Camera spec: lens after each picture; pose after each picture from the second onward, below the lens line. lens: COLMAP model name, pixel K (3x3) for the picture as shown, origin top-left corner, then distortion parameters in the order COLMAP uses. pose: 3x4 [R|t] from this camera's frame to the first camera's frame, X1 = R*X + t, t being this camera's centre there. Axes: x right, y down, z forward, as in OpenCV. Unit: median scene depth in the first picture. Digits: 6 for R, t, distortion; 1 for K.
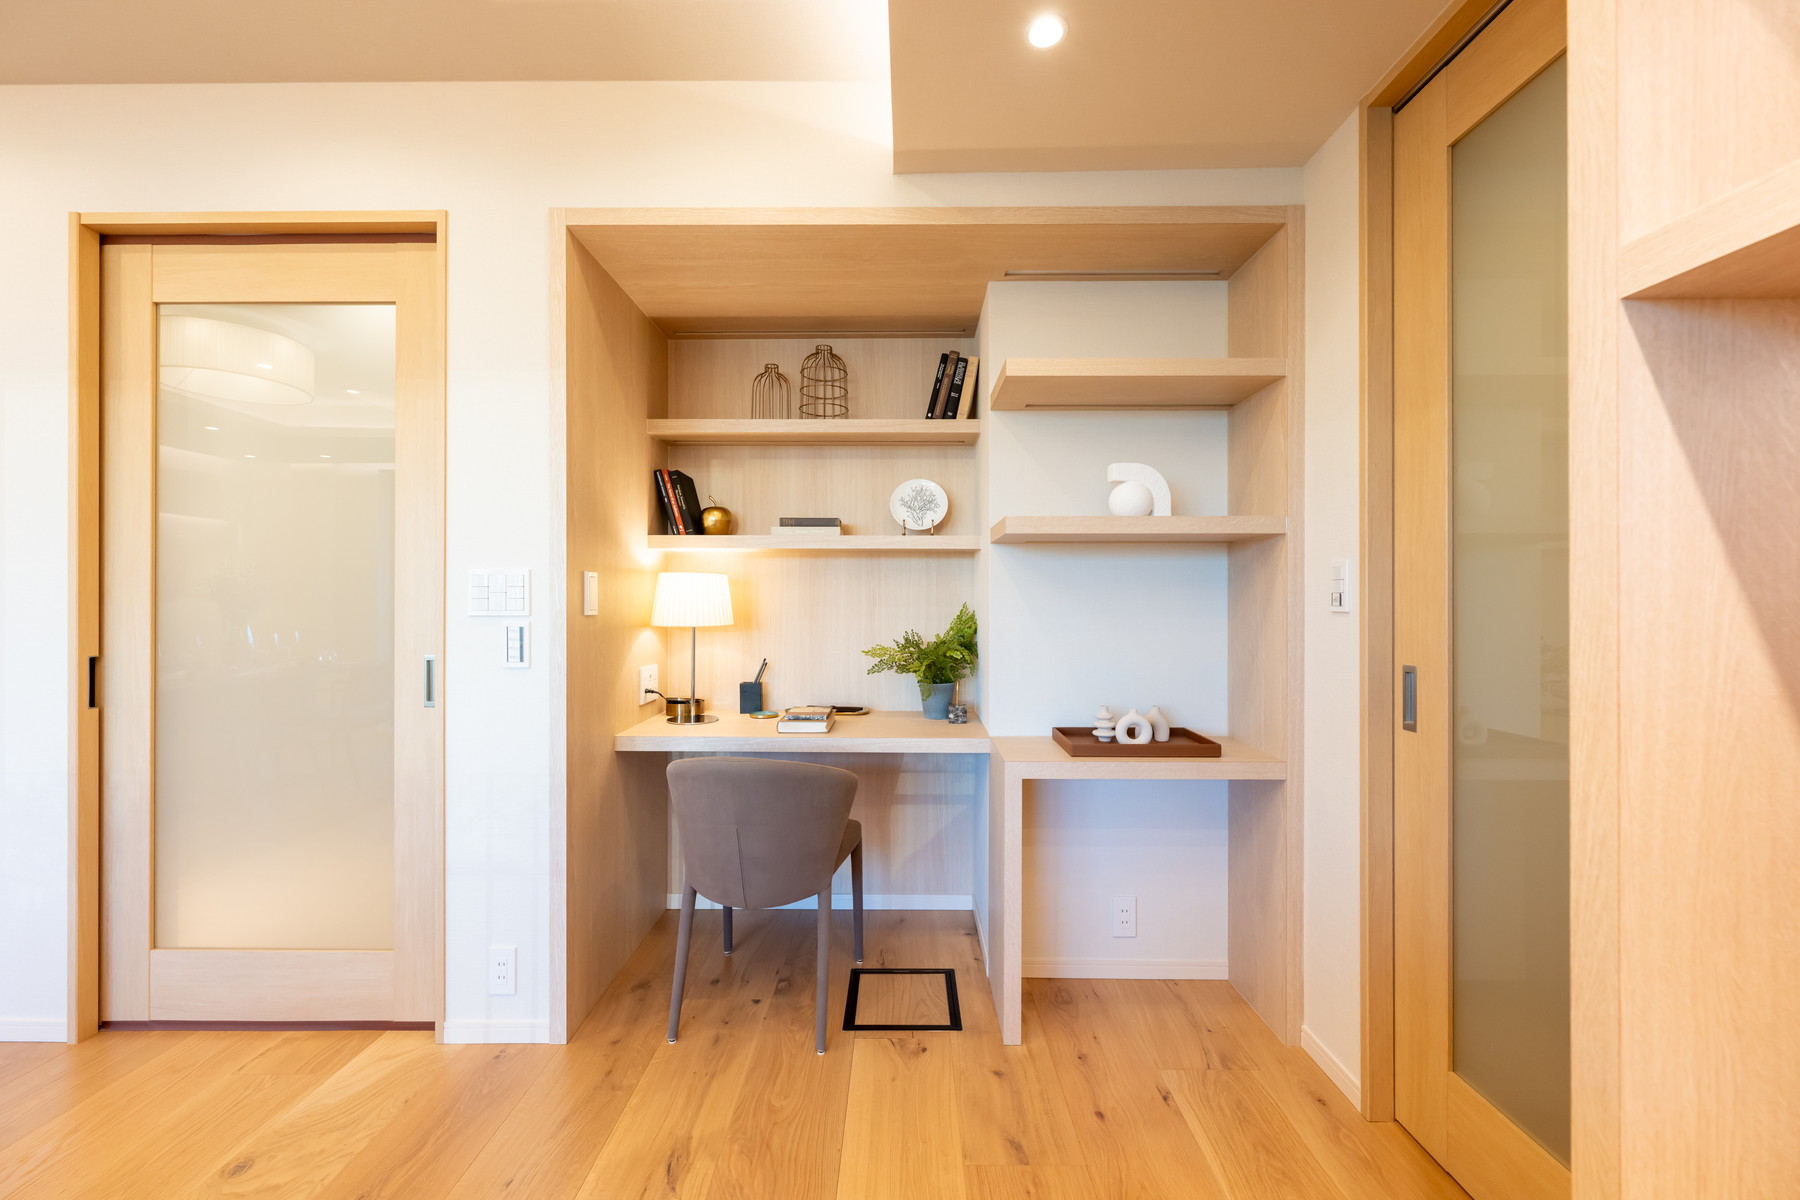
lens RADIAL K [[723.6, 0, 898.3], [0, 723.6, 601.7], [0, 0, 1]] dist [0.001526, 0.000053]
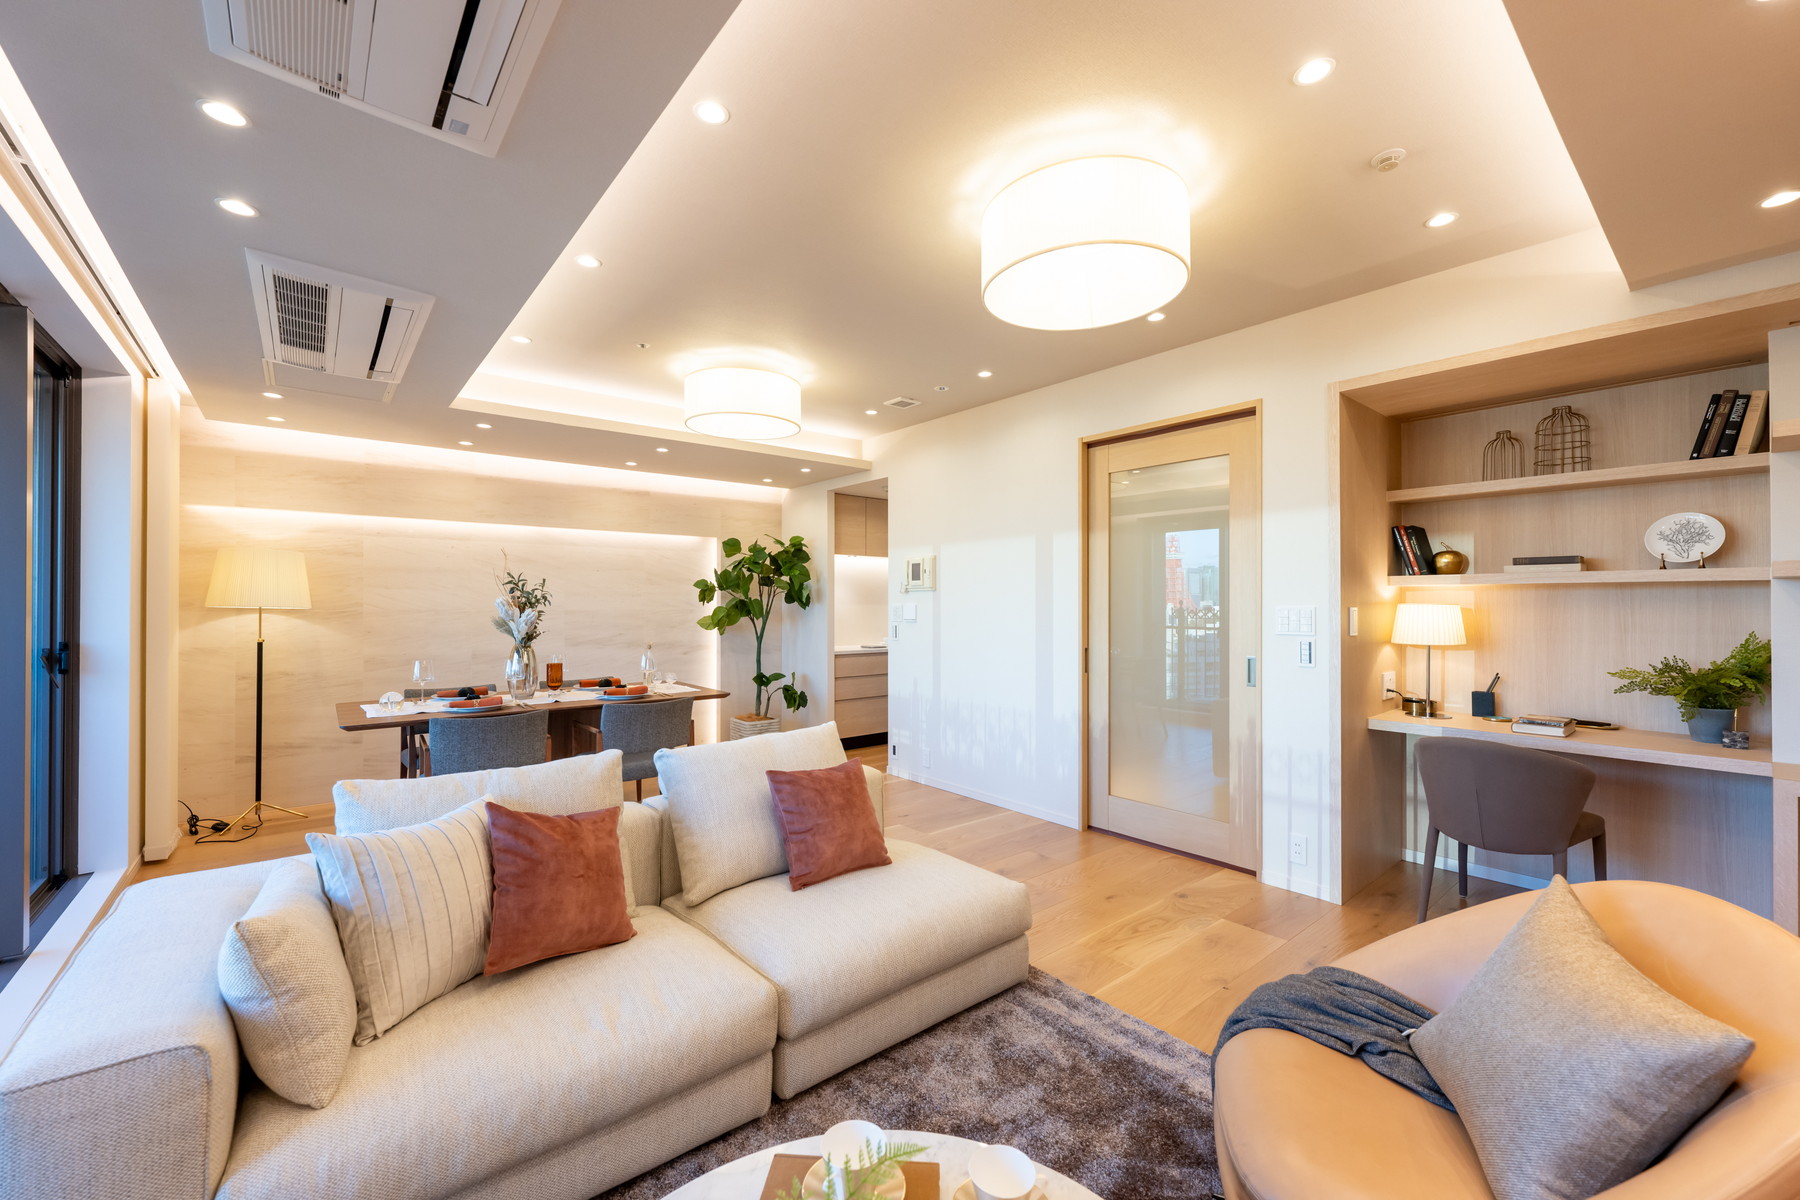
lens RADIAL K [[723.6, 0, 898.0], [0, 723.6, 599.9], [0, 0, 1]] dist [0.001526, 0.000053]
pose [[0.650742, -0.005169, -0.759281, 0.088862], [-0.002236, 0.999959, -0.008724, -0.033097], [0.759295, 0.007374, 0.650705, -0.584371]]
